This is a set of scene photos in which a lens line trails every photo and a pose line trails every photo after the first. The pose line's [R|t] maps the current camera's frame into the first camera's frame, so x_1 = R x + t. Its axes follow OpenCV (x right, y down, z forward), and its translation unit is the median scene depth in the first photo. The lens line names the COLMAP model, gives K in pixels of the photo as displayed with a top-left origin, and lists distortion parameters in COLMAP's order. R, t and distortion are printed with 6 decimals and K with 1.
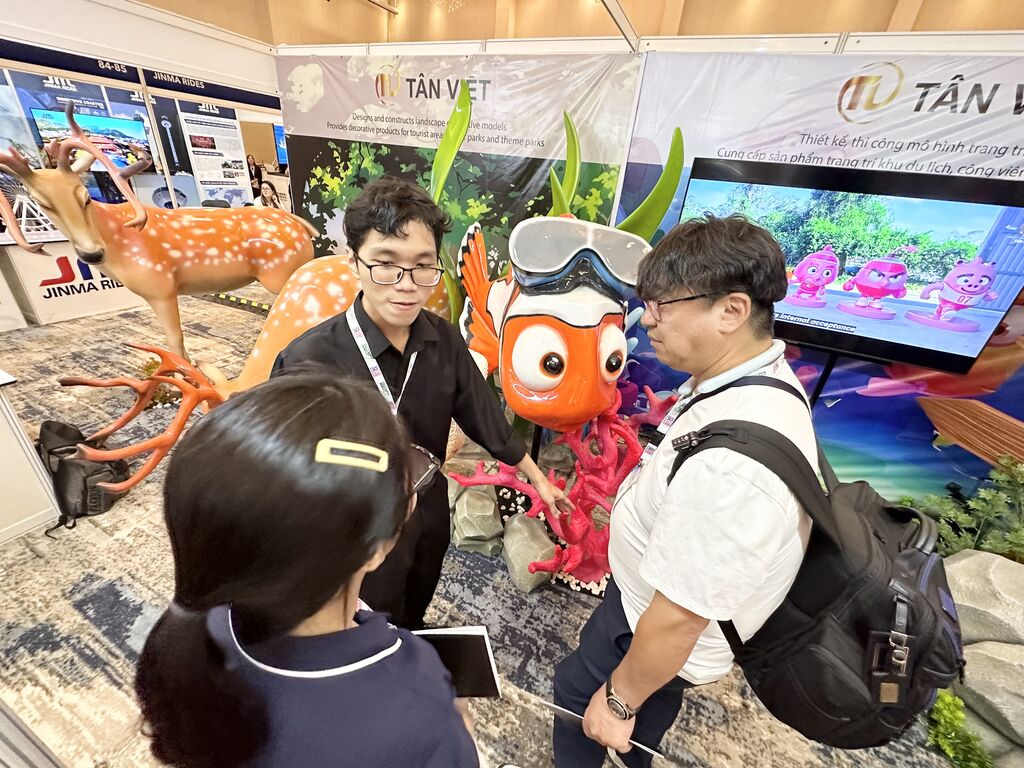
lens RADIAL K [[411.1, 0, 513.1], [0, 411.1, 382.6], [0, 0, 1]] dist [-0.002321, -0.000100]
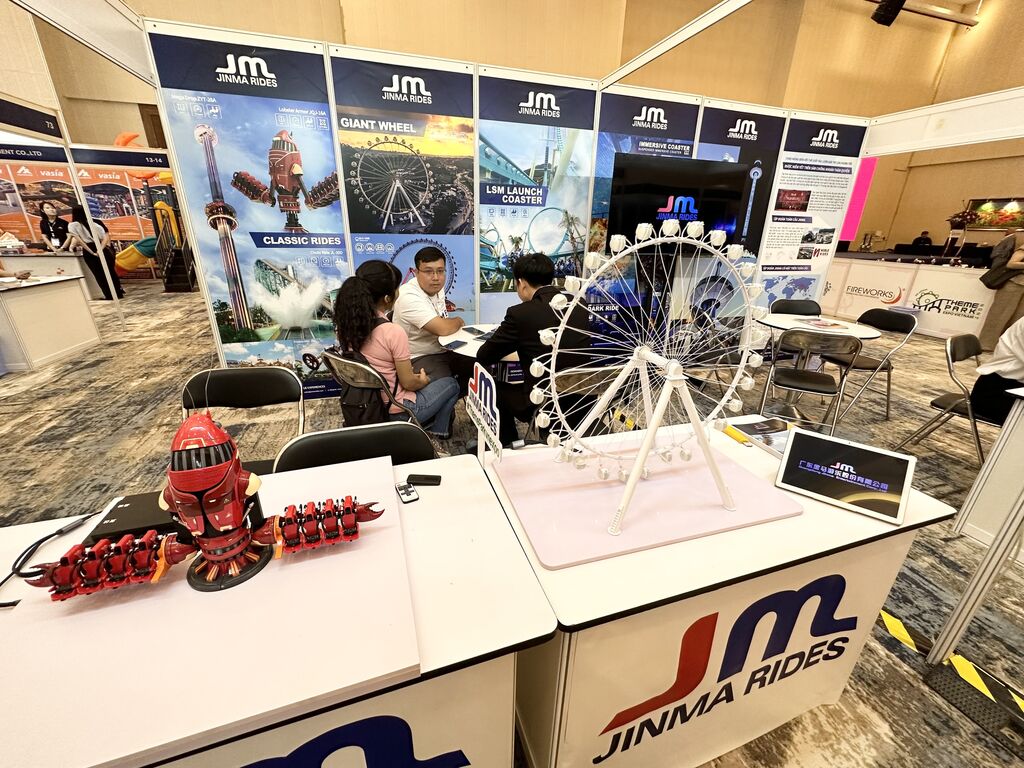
lens RADIAL K [[411.1, 0, 513.1], [0, 411.1, 383.8], [0, 0, 1]] dist [-0.002321, -0.000100]
pose [[0.681042, 0.200540, -0.704249, -0.555058], [-0.306218, 0.951629, -0.025144, -0.209260], [0.665141, 0.232777, 0.709508, 0.393693]]
